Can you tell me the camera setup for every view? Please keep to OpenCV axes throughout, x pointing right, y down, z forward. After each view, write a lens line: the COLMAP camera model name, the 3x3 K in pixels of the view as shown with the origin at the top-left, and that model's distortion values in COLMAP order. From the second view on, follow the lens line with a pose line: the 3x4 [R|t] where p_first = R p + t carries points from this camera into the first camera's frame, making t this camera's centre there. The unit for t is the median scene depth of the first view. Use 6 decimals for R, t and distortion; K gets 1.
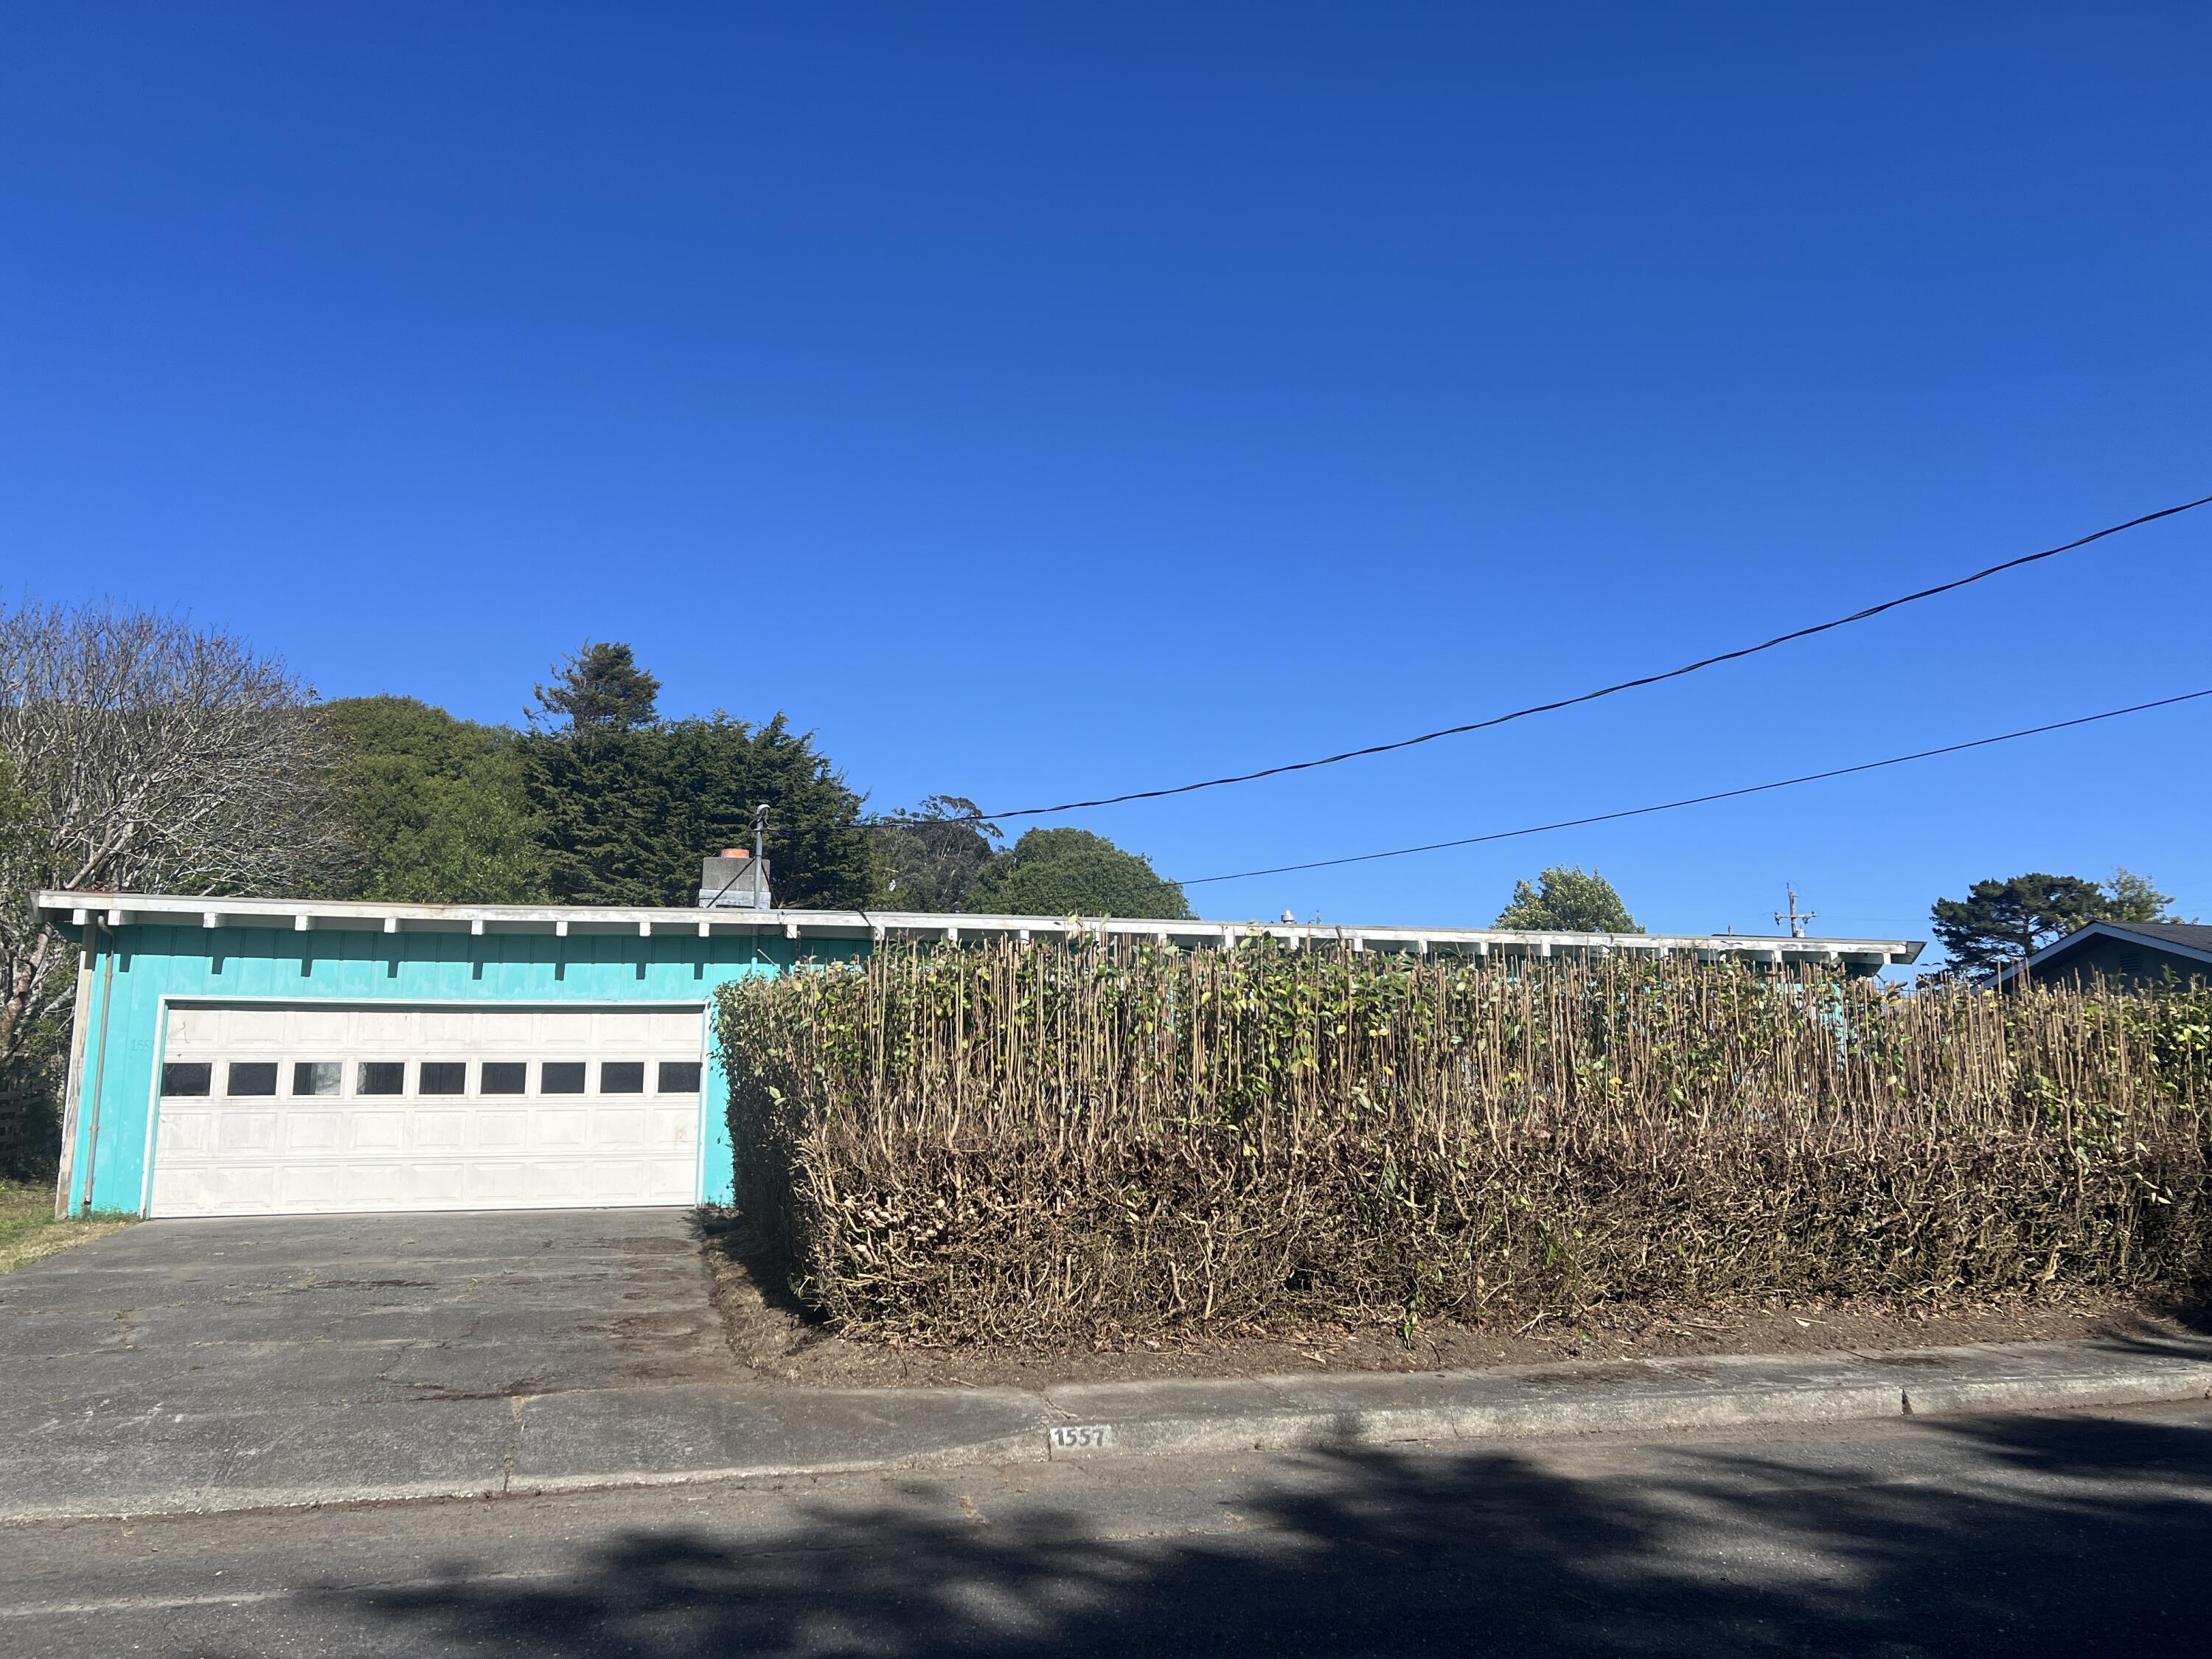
lens RADIAL K [[1652.7, 0, 1121.9], [0, 1652.7, 856.2], [0, 0, 1]] dist [0.061244, -0.069978]
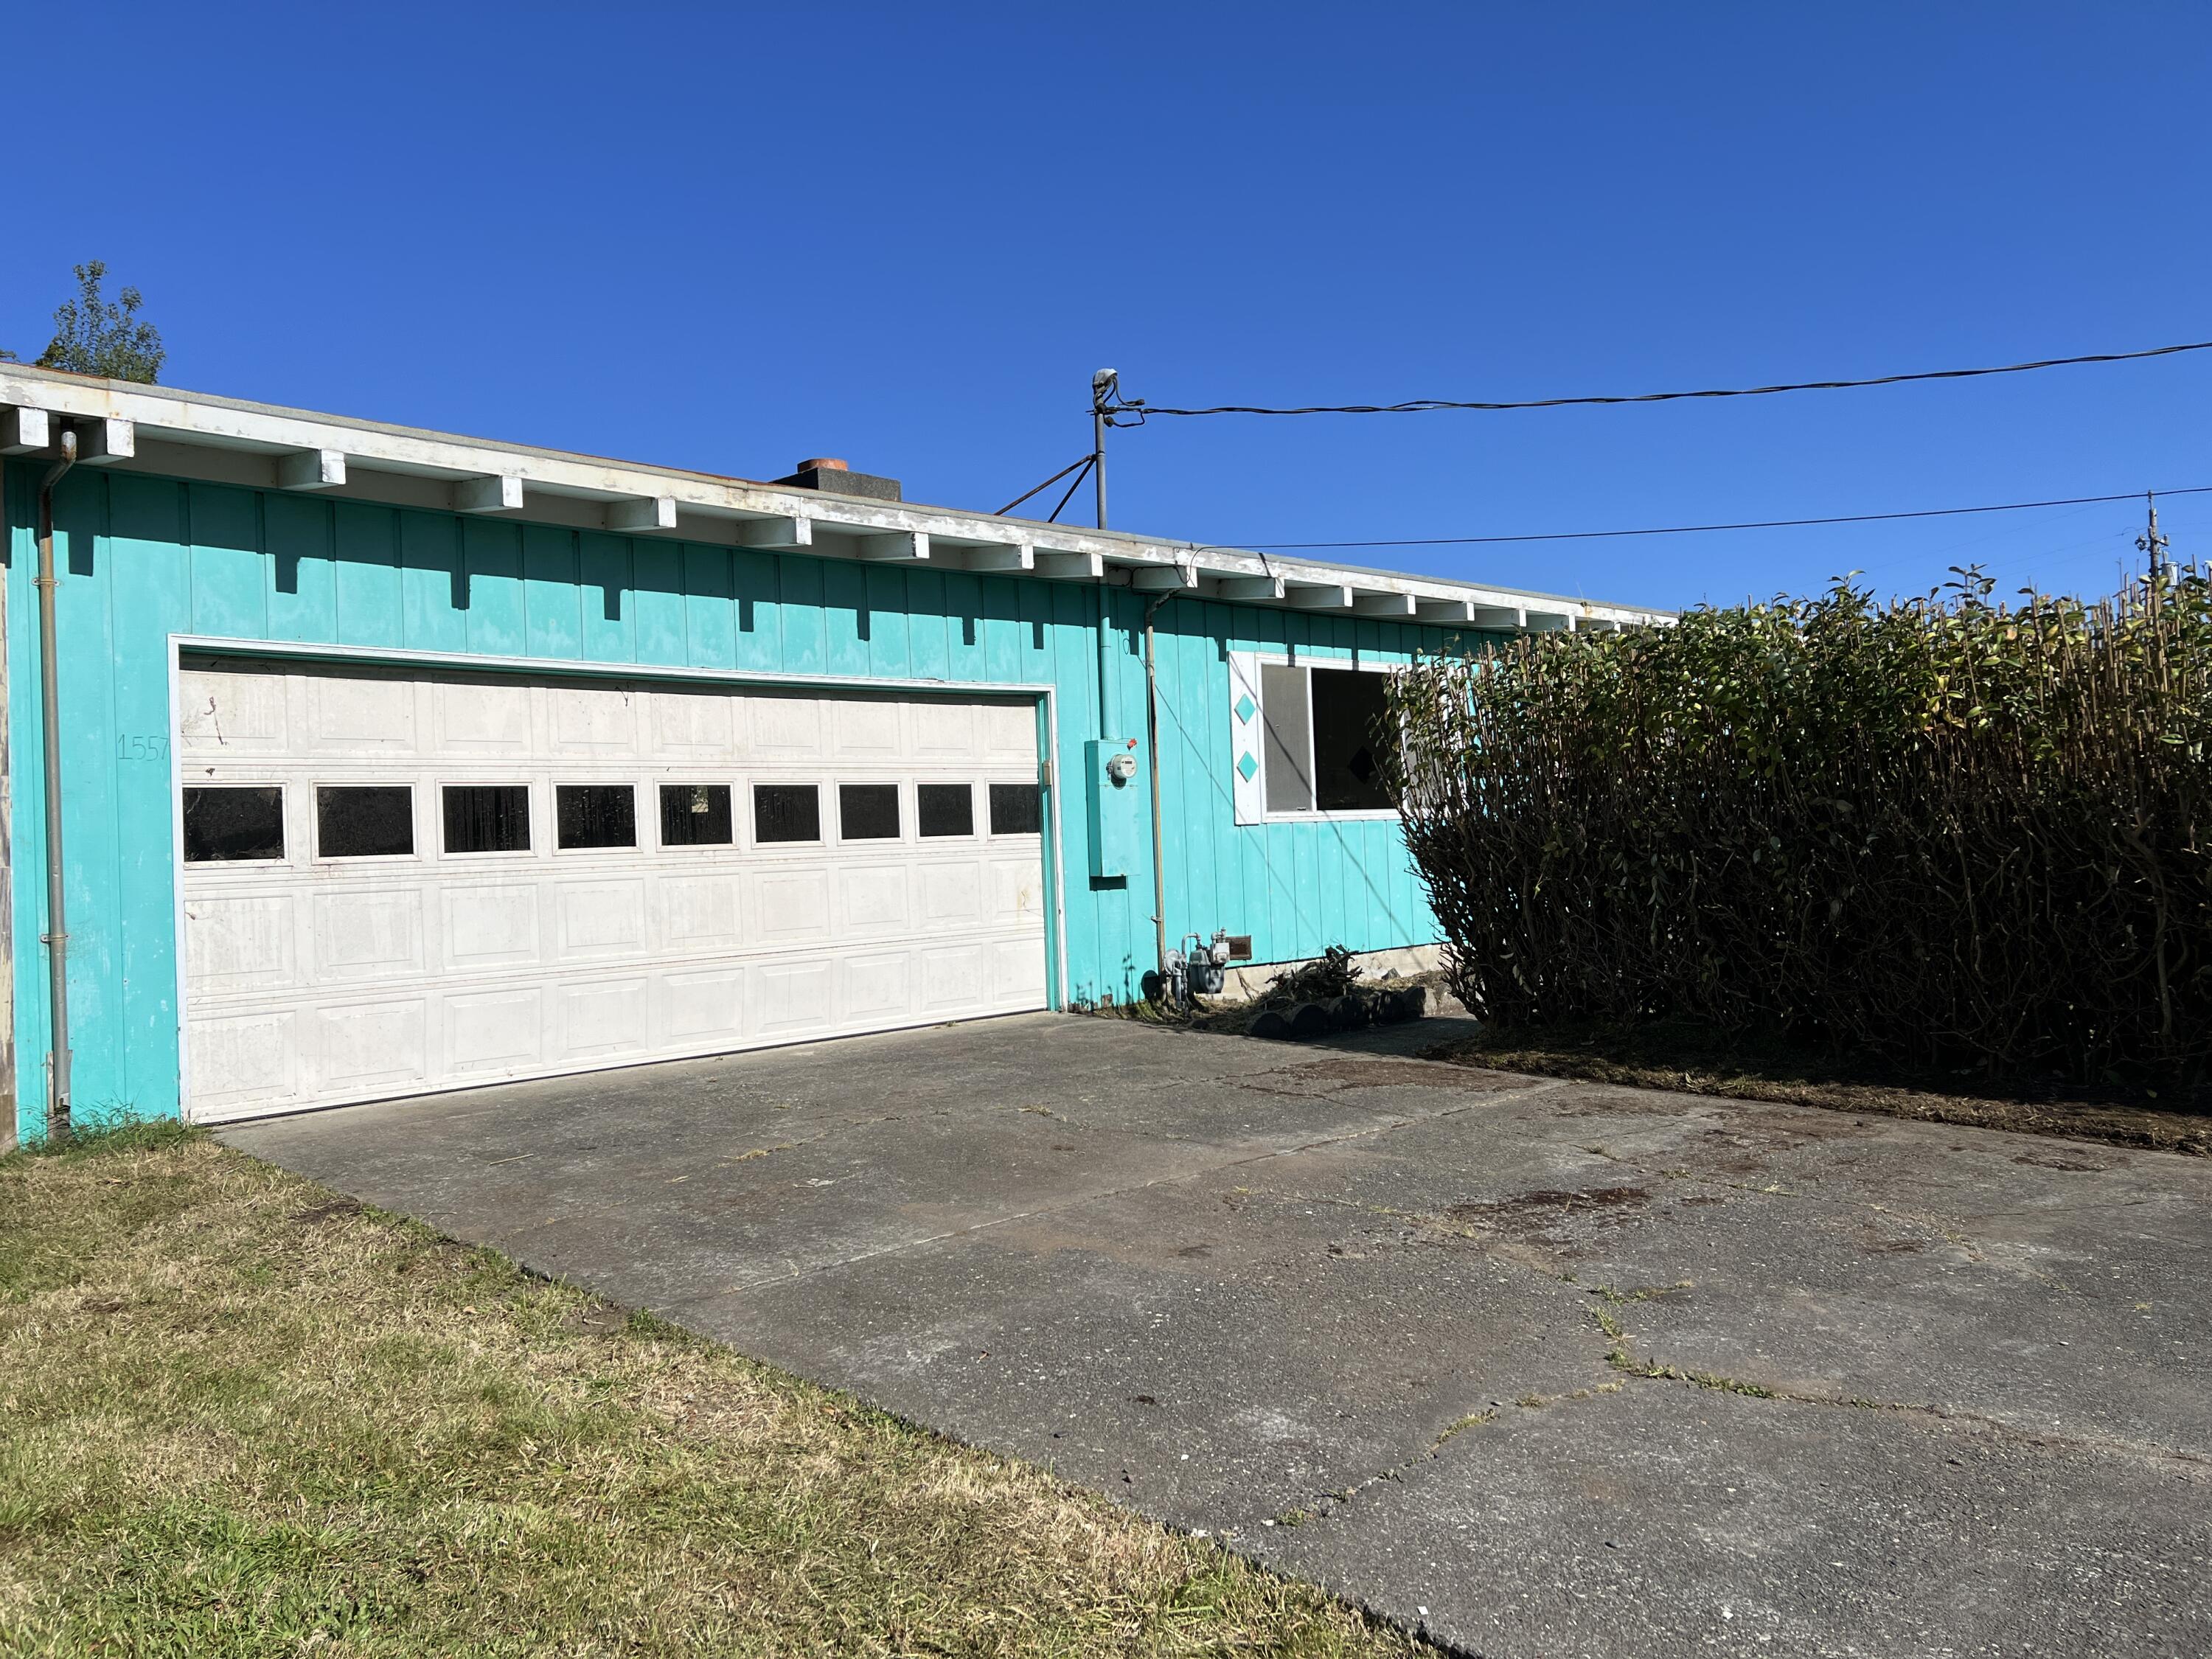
lens RADIAL K [[1652.7, 0, 1058.3], [0, 1652.7, 838.3], [0, 0, 1]] dist [0.061244, -0.069978]
pose [[0.864275, -0.027920, 0.502245, -0.578759], [-0.037991, 0.991984, 0.120521, 0.072186], [-0.501583, -0.123244, 0.856286, 0.485225]]
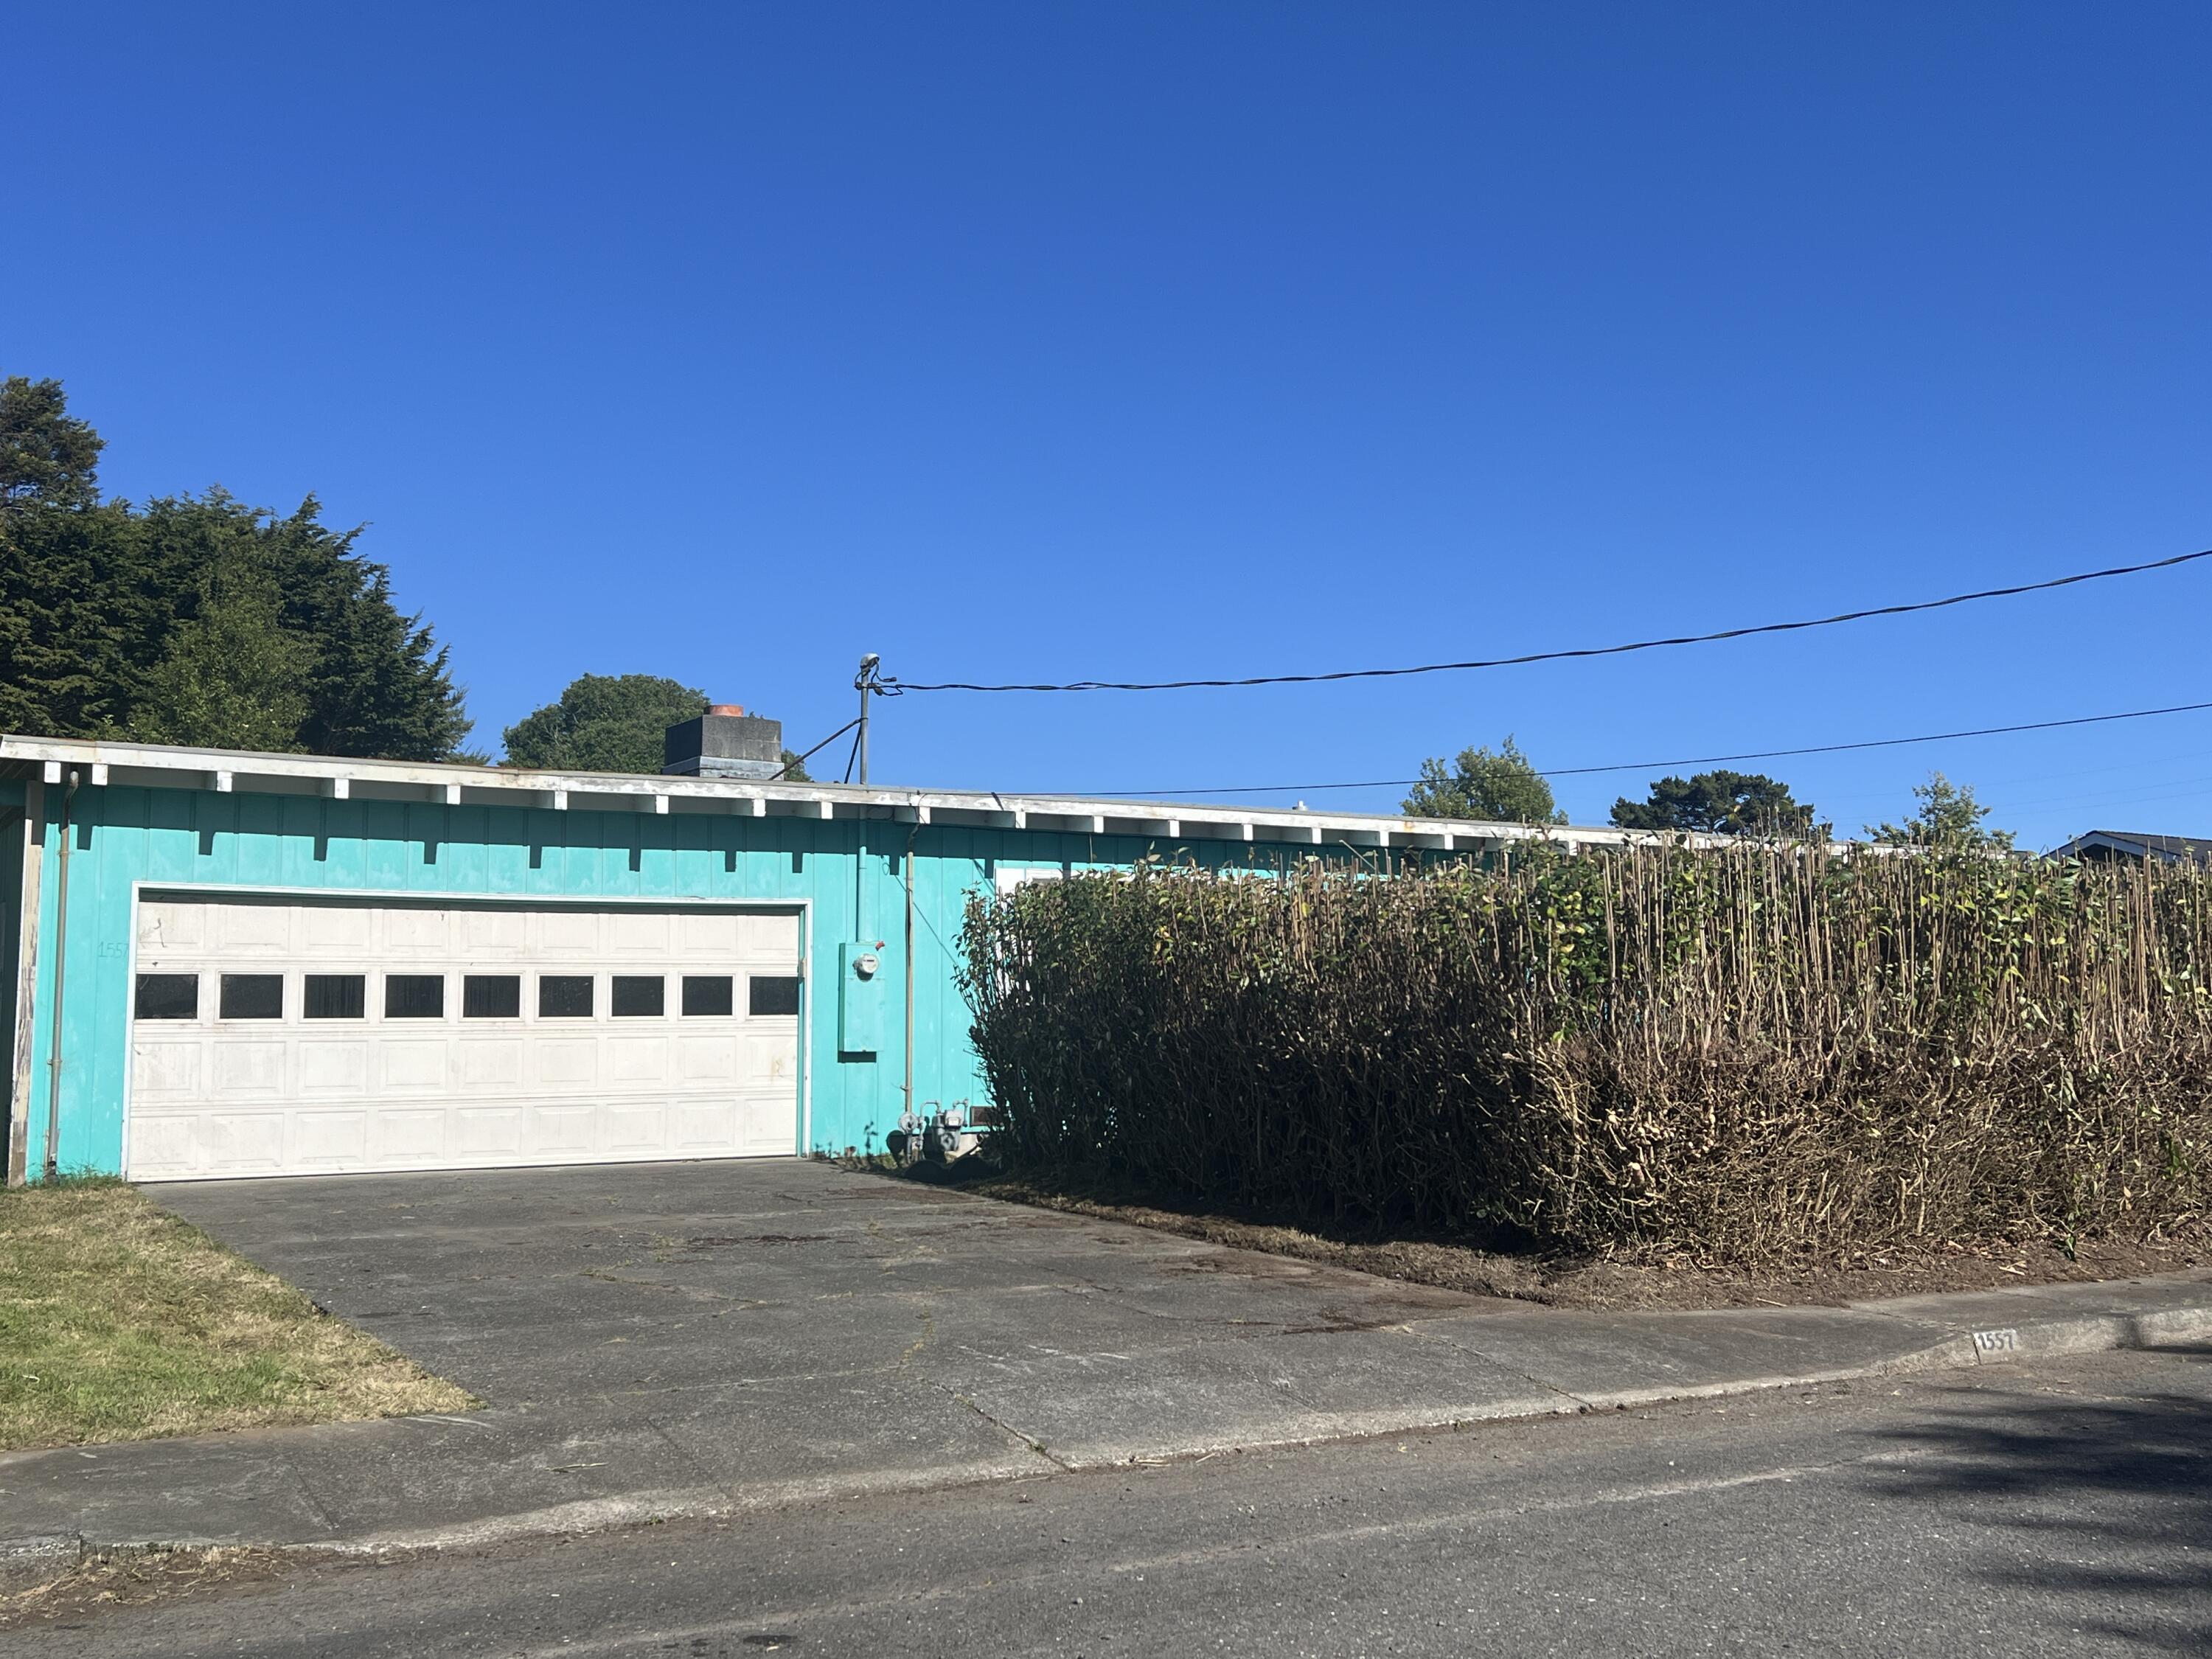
lens RADIAL K [[2240.5, 0, 1085.1], [0, 2240.5, 833.3], [0, 0, 1]] dist [0.022503, 0.000000]
pose [[0.960774, 0.020305, 0.276589, -0.434790], [-0.034433, 0.998333, 0.046319, 0.001779], [-0.275187, -0.054025, 0.959872, -0.057380]]
